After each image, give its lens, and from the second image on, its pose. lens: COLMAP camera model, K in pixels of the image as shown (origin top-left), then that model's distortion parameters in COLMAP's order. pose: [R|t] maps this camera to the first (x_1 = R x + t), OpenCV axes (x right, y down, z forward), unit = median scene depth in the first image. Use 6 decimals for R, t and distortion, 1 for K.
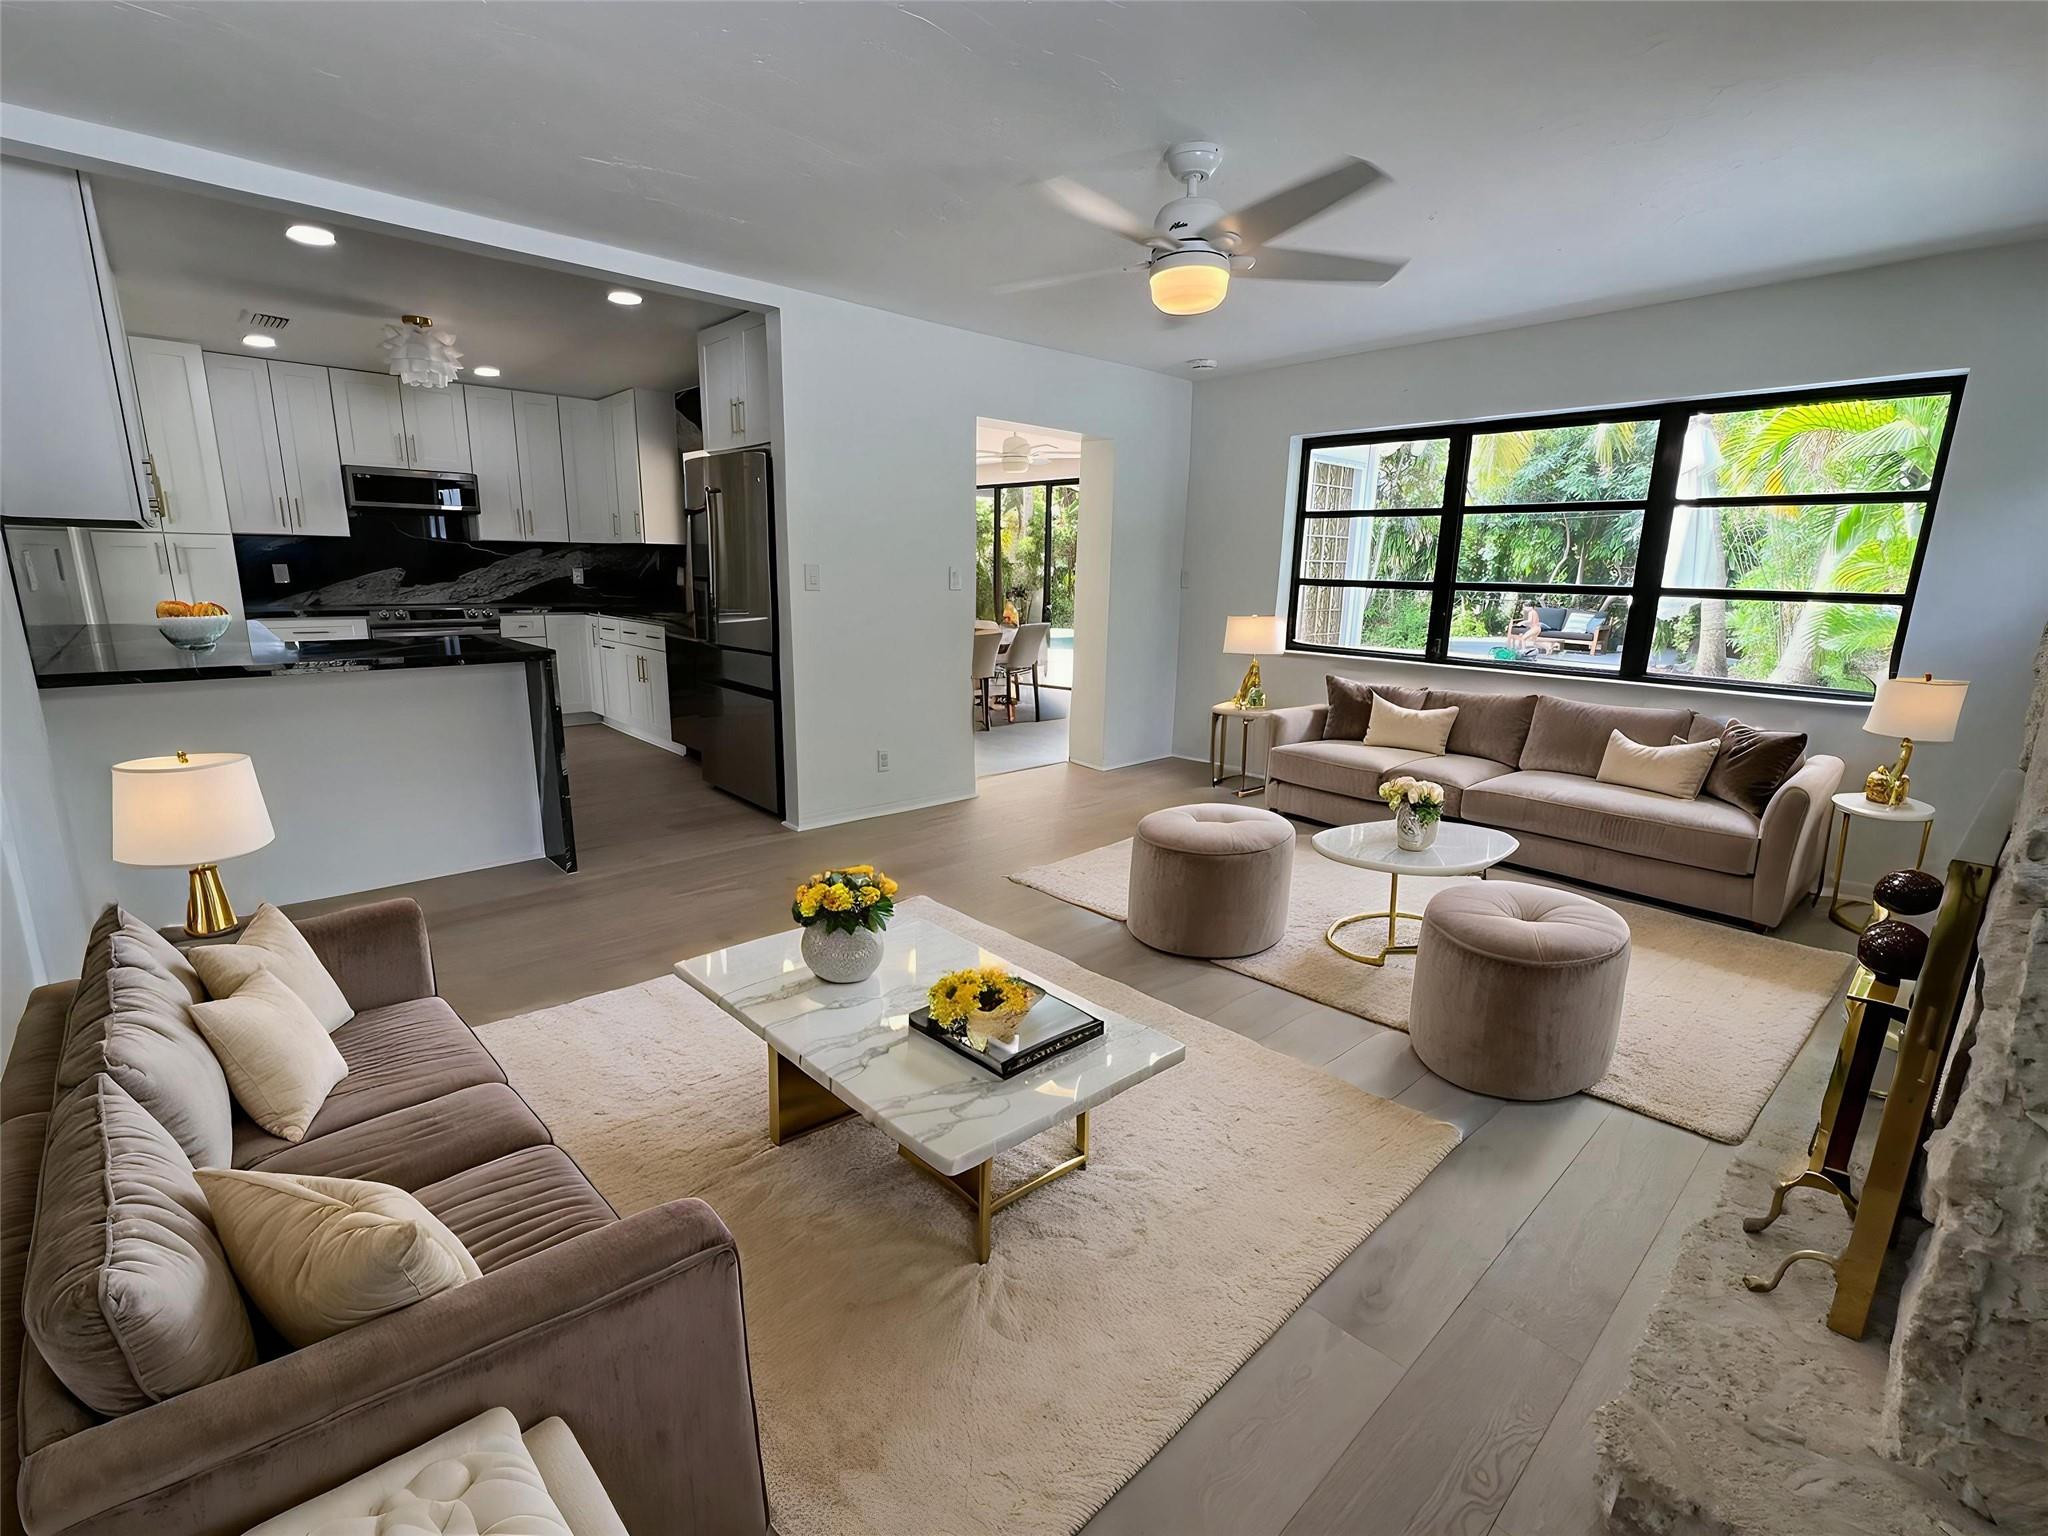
lens RADIAL K [[904.5, 0, 1024.0], [0, 904.5, 768.0], [0, 0, 1]] dist [-0.000354, 0.000019]
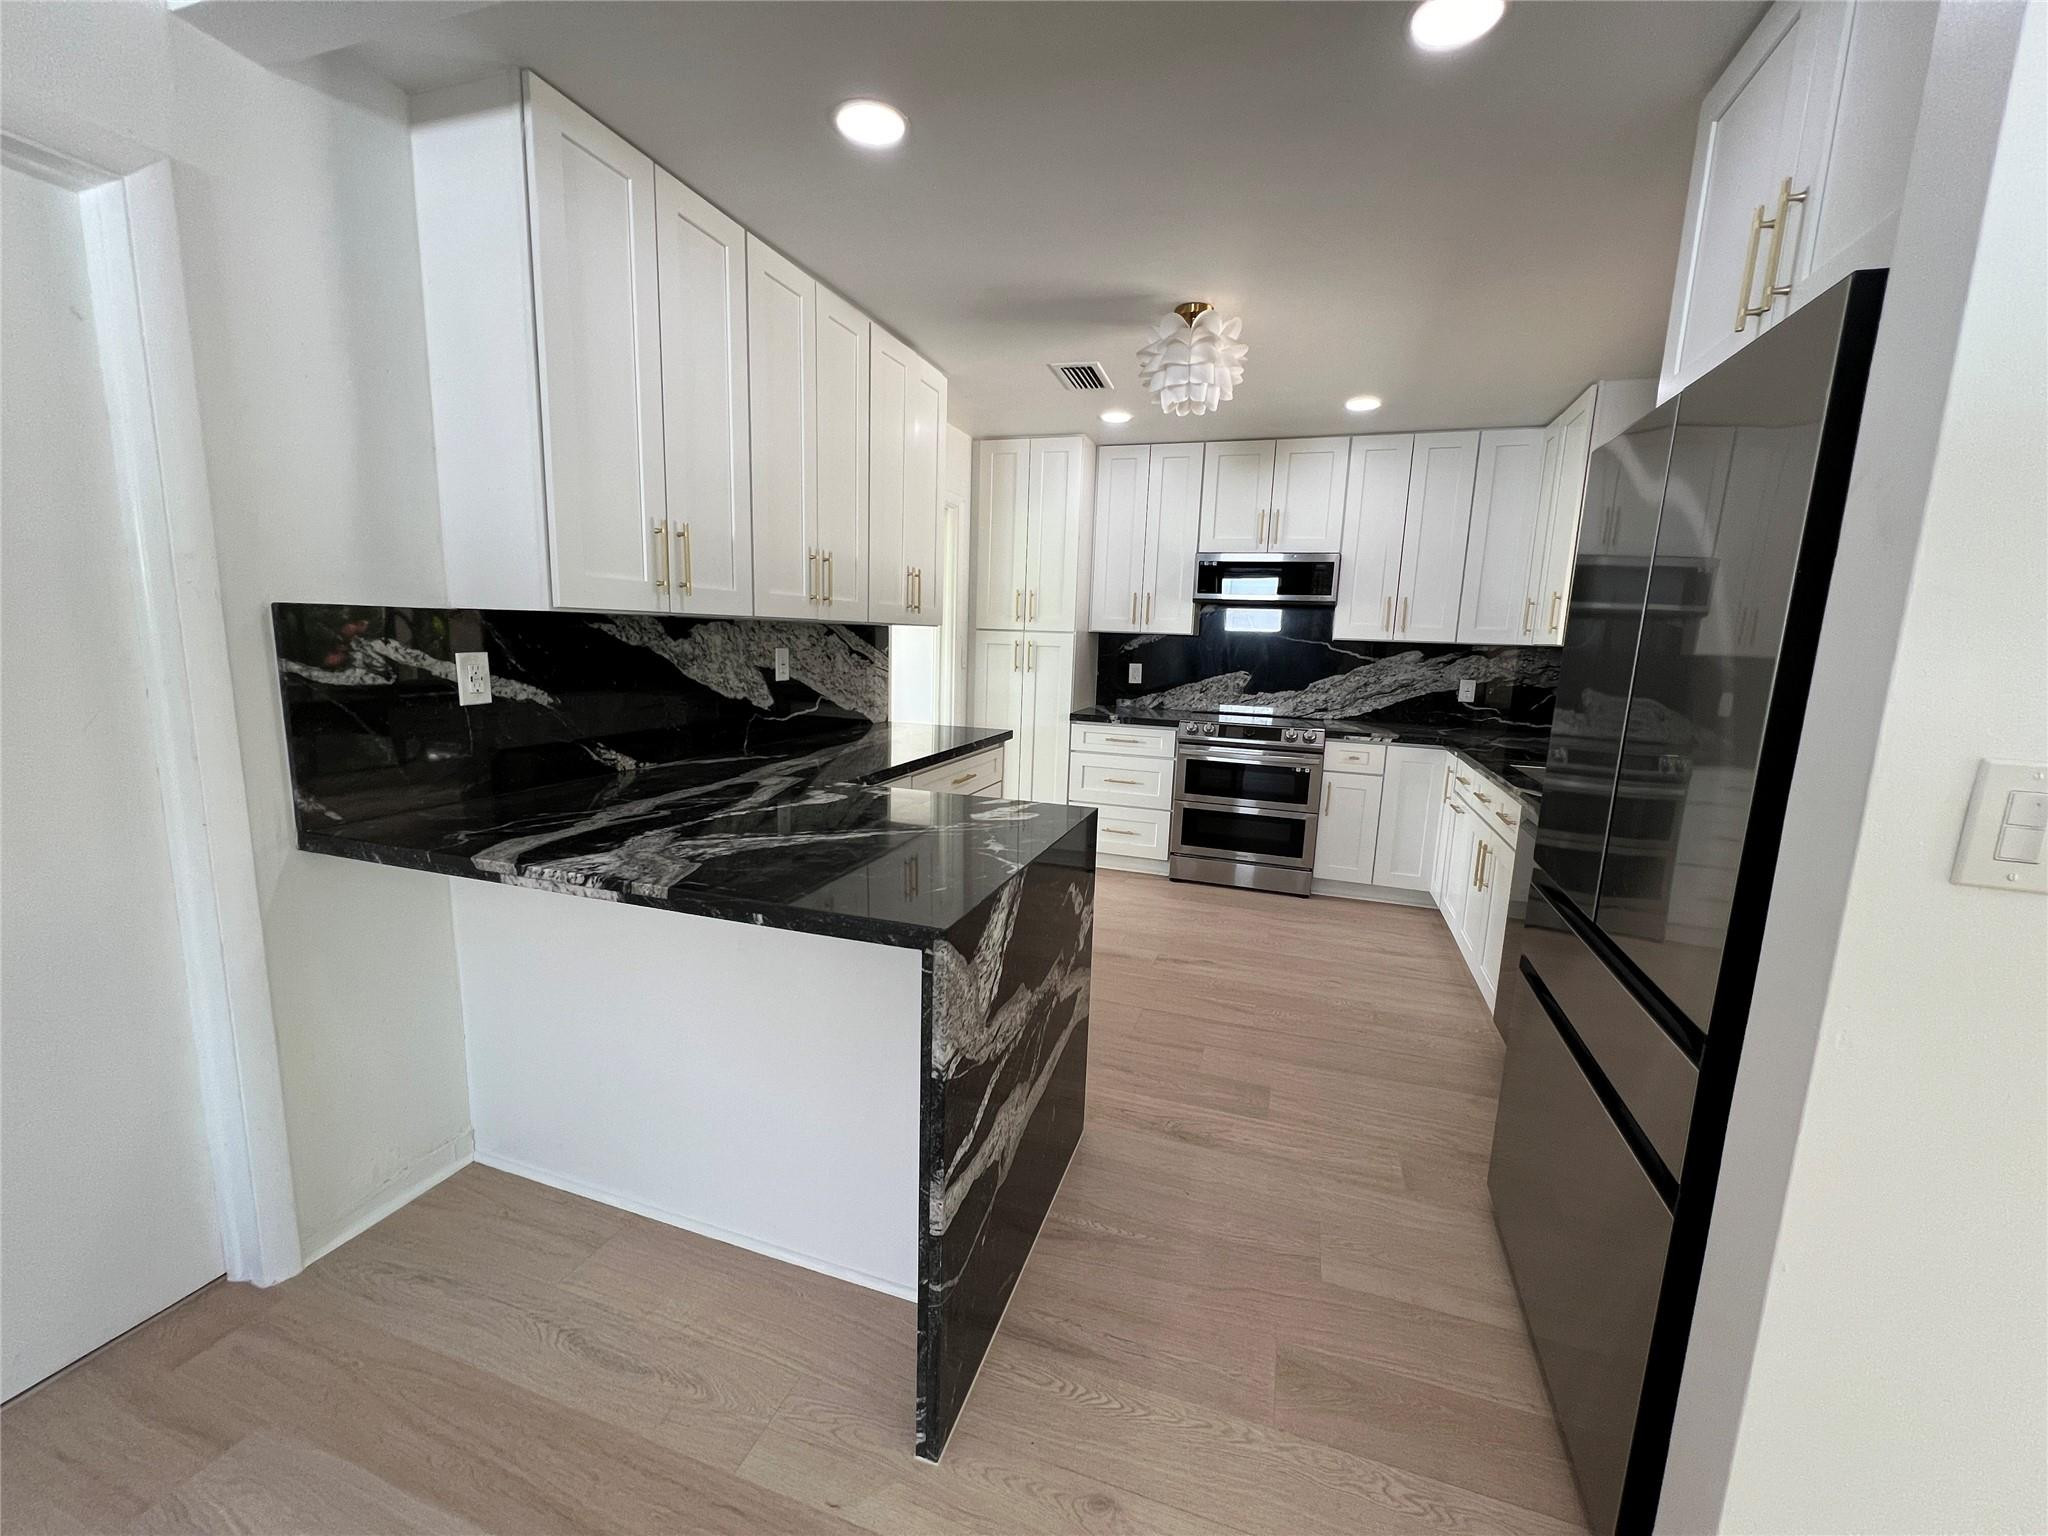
lens RADIAL K [[836.2, 0, 1024.0], [0, 836.2, 768.0], [0, 0, 1]] dist [-0.001980, -0.000123]
pose [[0.492969, 0.137248, -0.859153, -0.121043], [-0.217719, 0.975522, 0.030914, -0.118778], [0.842366, 0.171814, 0.510783, 0.469400]]
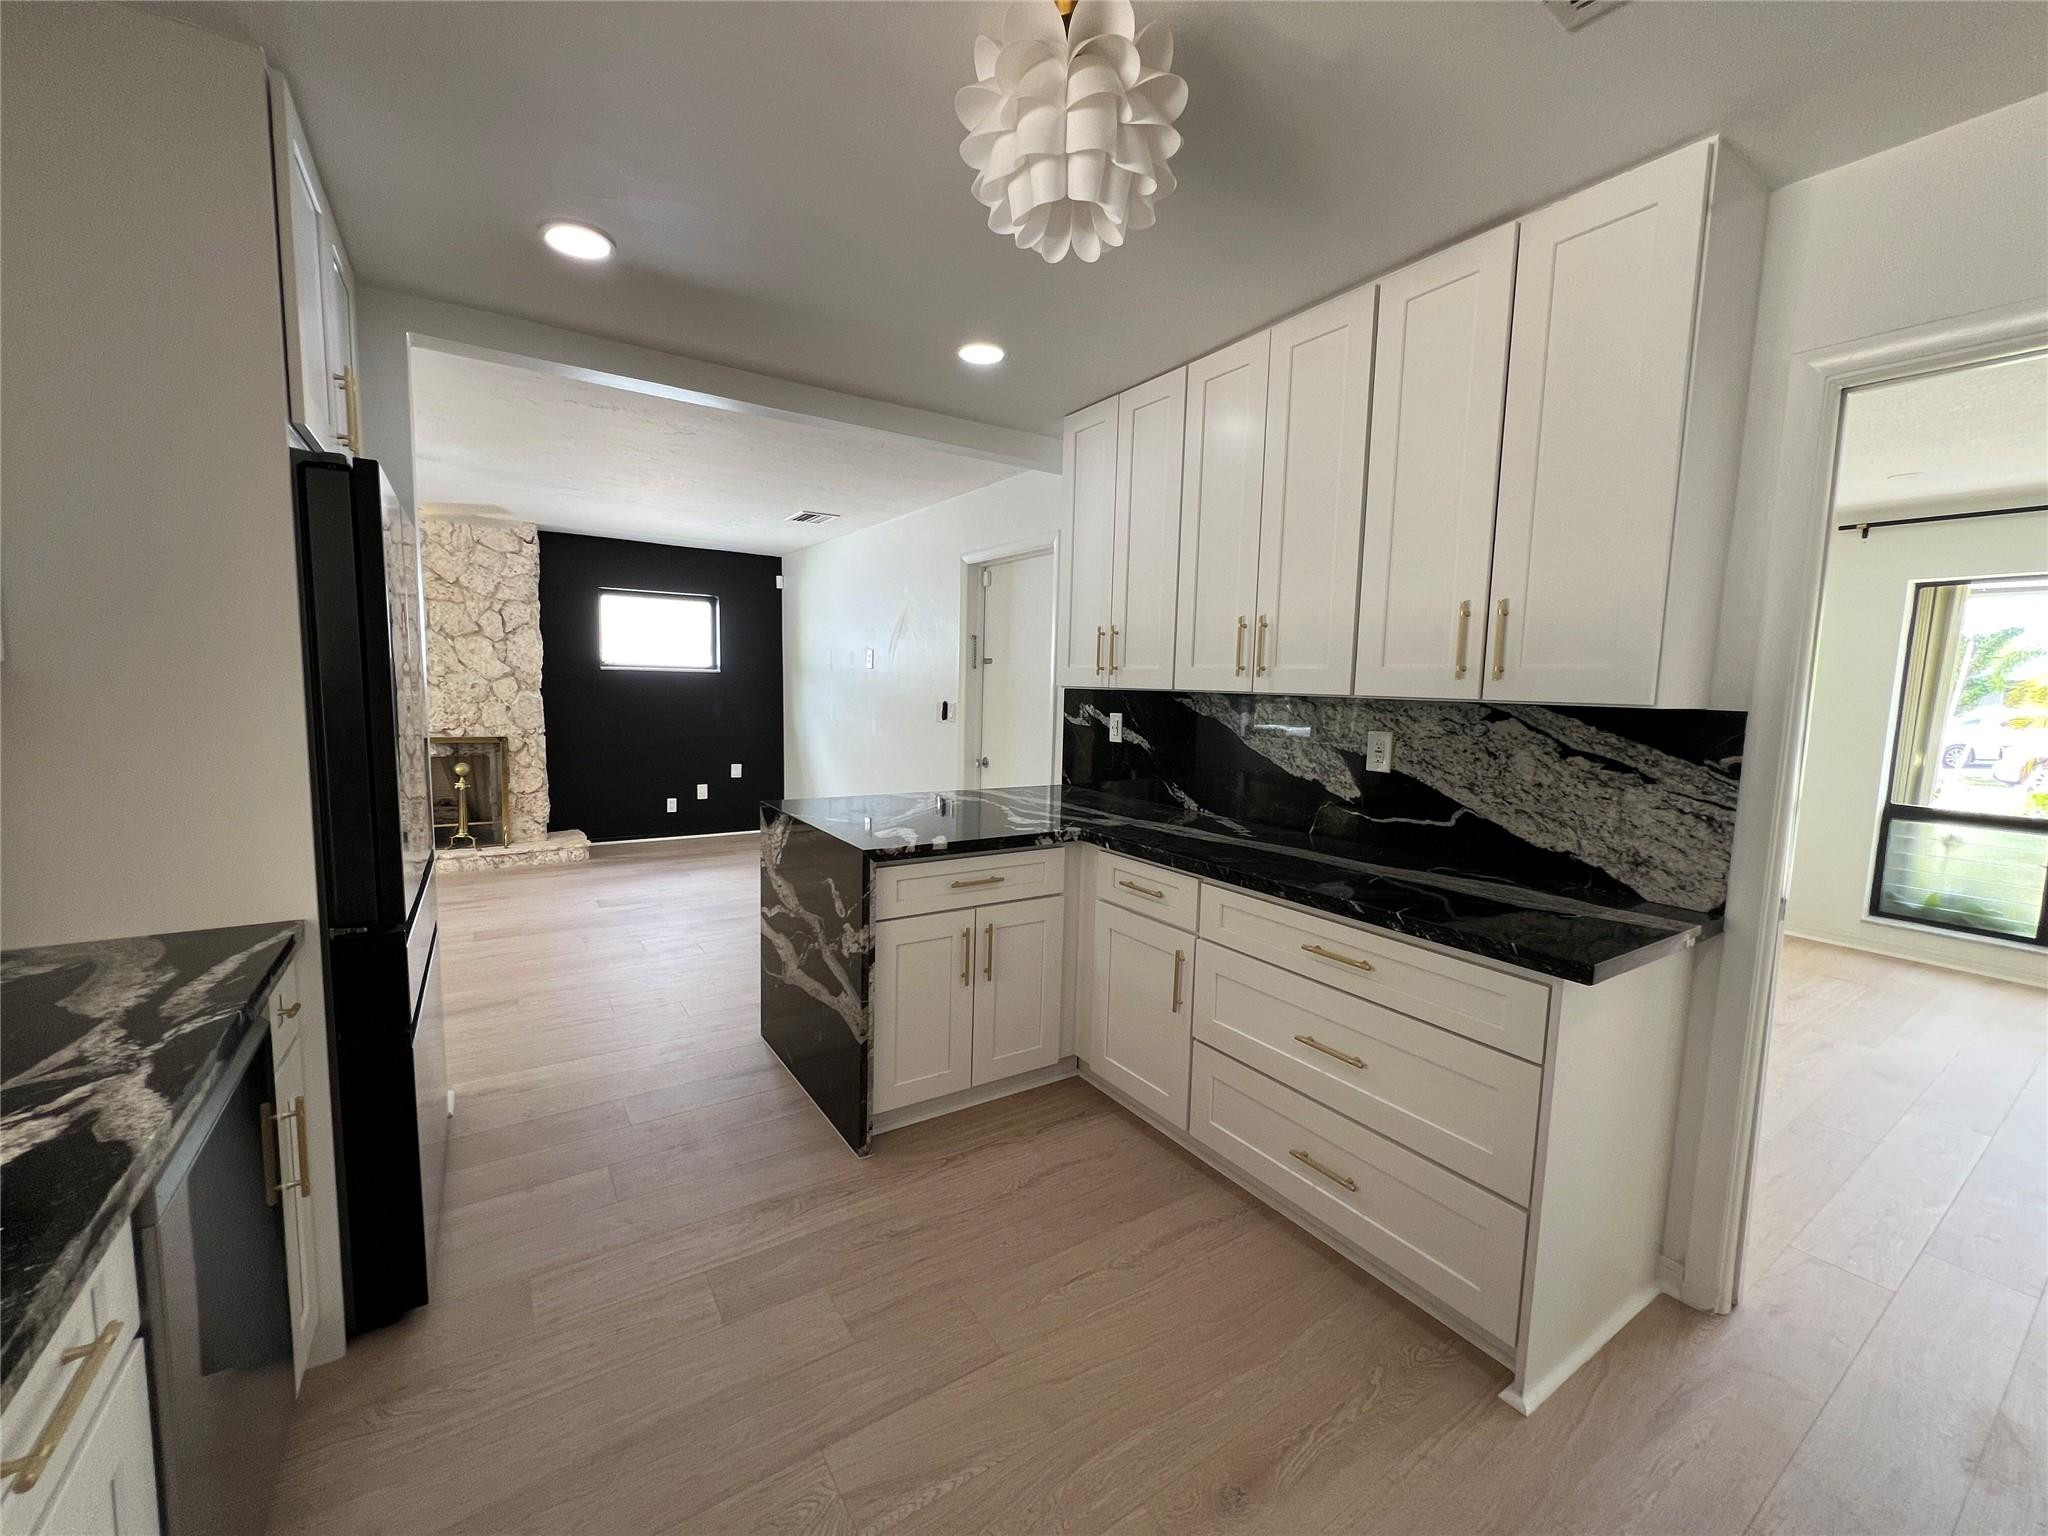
lens RADIAL K [[817.7, 0, 1024.0], [0, 817.7, 768.0], [0, 0, 1]] dist [0.000245, 0.000026]
pose [[-0.987733, -0.058208, 0.144895, -0.509505], [-0.008073, 0.945720, 0.324883, -0.247527], [-0.155941, 0.319728, -0.934589, 0.974910]]
